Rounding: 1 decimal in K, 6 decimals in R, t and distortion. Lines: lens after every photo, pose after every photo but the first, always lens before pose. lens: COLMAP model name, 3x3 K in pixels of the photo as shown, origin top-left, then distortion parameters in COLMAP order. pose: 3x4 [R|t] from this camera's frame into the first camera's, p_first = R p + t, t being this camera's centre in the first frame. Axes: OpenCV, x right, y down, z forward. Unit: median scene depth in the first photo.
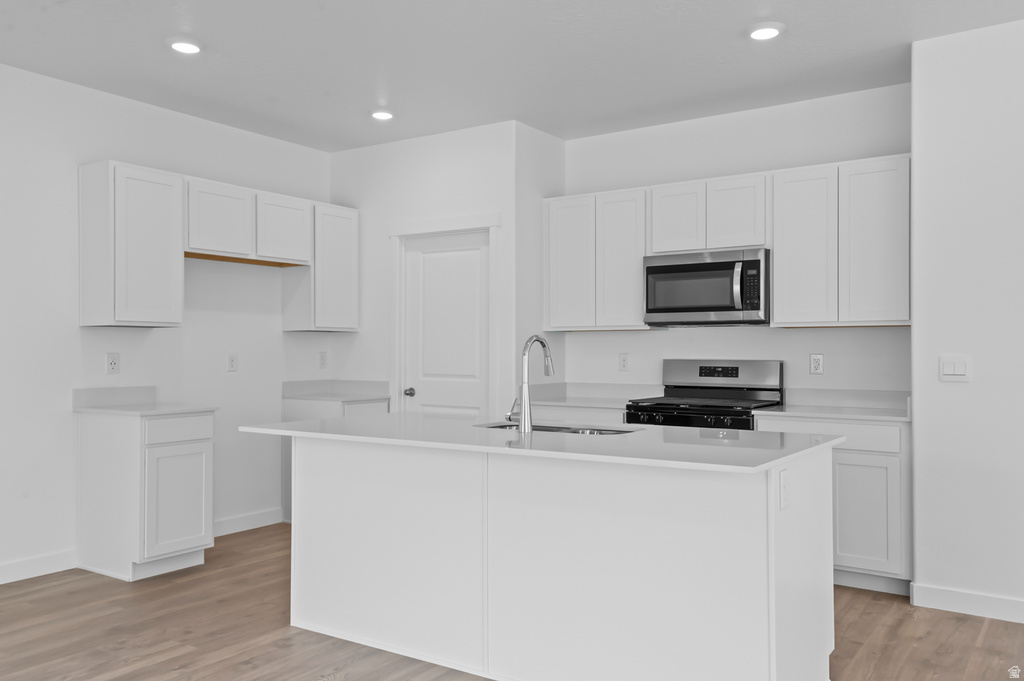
lens RADIAL K [[845.1, 0, 513.5], [0, 845.1, 343.9], [0, 0, 1]] dist [0.073363, -0.000679]
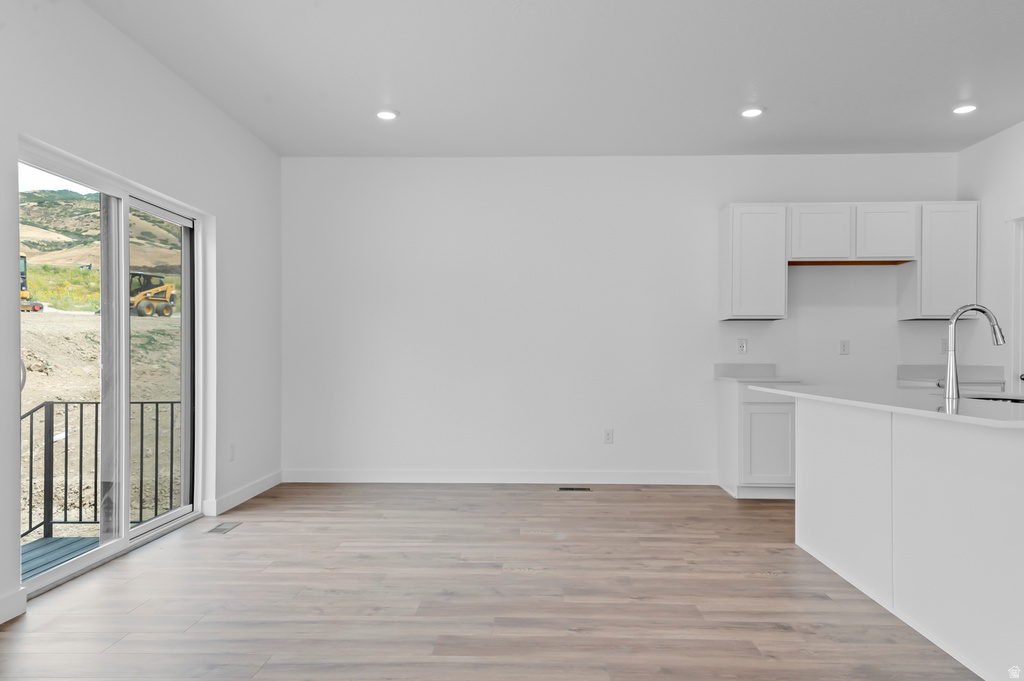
lens RADIAL K [[728.4, 0, 515.1], [0, 728.4, 349.3], [0, 0, 1]] dist [0.048157, 0.002266]
pose [[0.538957, -0.006337, -0.842310, 0.338951], [0.003480, 0.999980, -0.005297, 0.032167], [0.842326, -0.000076, 0.538968, 0.039223]]
